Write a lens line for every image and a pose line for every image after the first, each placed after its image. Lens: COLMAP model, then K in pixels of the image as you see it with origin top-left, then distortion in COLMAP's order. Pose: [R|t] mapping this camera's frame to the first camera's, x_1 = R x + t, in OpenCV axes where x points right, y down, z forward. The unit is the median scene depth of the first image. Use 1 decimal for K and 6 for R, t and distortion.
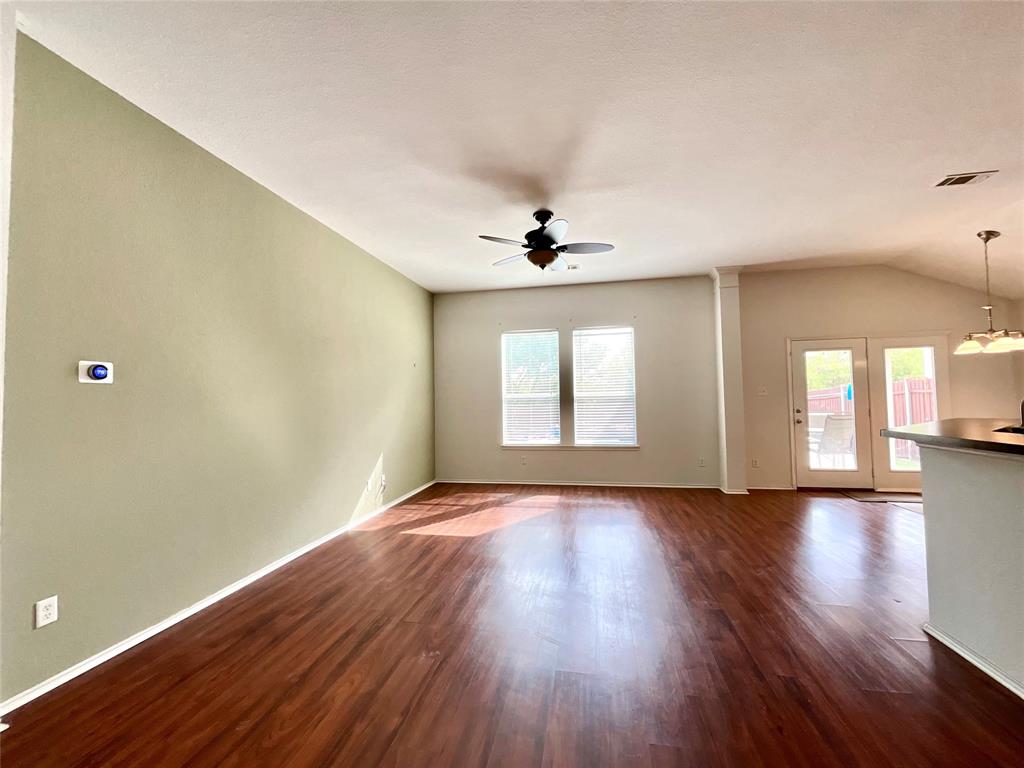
lens RADIAL K [[413.5, 0, 513.0], [0, 413.5, 386.9], [0, 0, 1]] dist [0.002482, 0.000098]
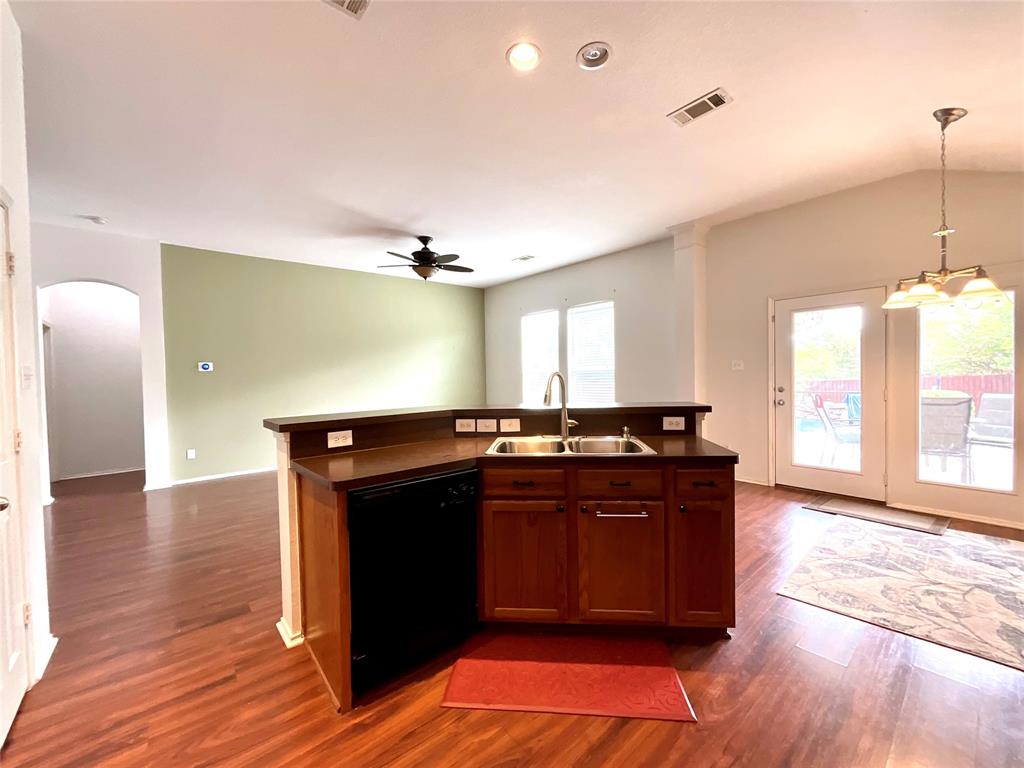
lens RADIAL K [[404.1, 0, 510.1], [0, 404.1, 381.3], [0, 0, 1]] dist [-0.003118, -0.000302]
pose [[0.789164, 0.014921, -0.614002, 0.928618], [0.025924, 0.998005, 0.057571, -0.018682], [0.613635, -0.061350, 0.787202, 0.092486]]
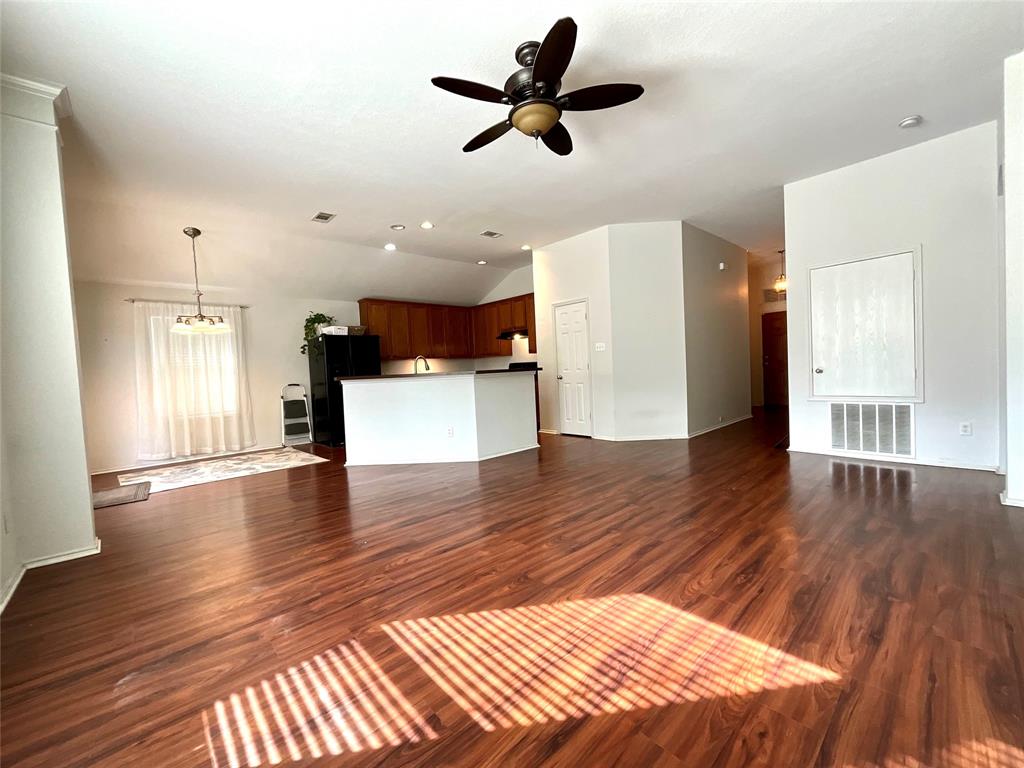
lens RADIAL K [[424.7, 0, 515.0], [0, 424.7, 381.1], [0, 0, 1]] dist [0.000493, -0.000003]
pose [[-0.803477, 0.039695, 0.594011, -0.250660], [0.043895, 0.999009, -0.007384, 0.090372], [-0.593716, 0.020141, -0.804423, 1.326902]]
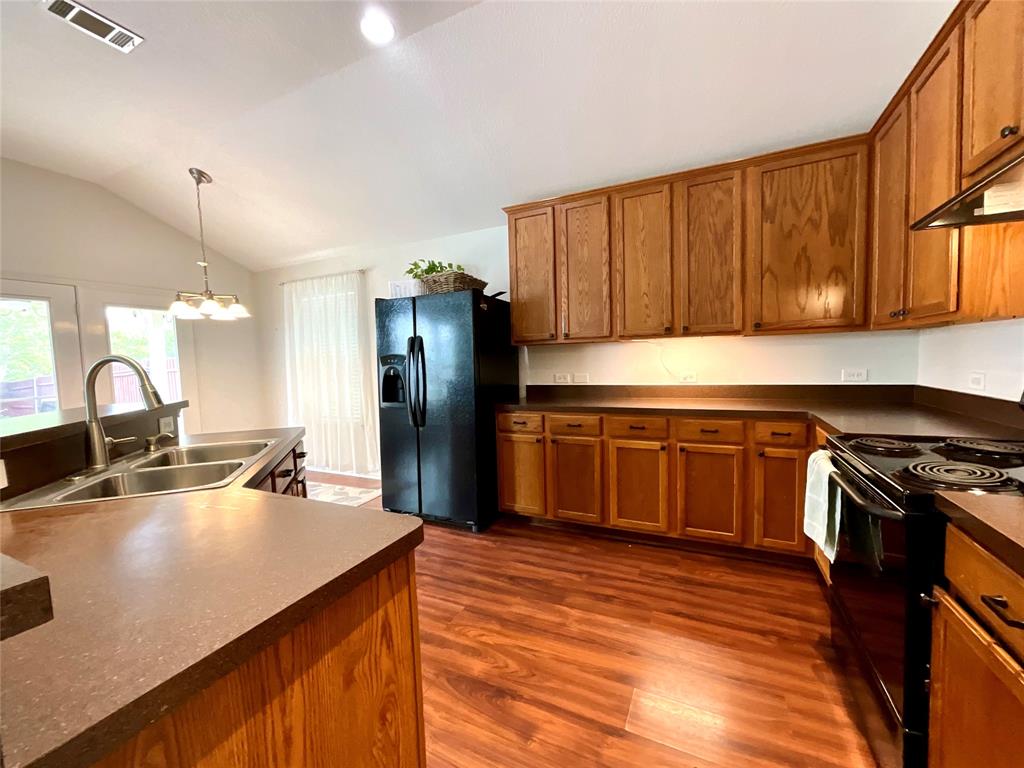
lens RADIAL K [[413.5, 0, 513.0], [0, 413.5, 386.9], [0, 0, 1]] dist [0.002482, 0.000098]
pose [[0.247278, -0.055222, 0.967370, 0.440590], [-0.003965, 0.998309, 0.058002, 0.004474], [-0.968937, -0.018178, 0.246640, 0.168310]]
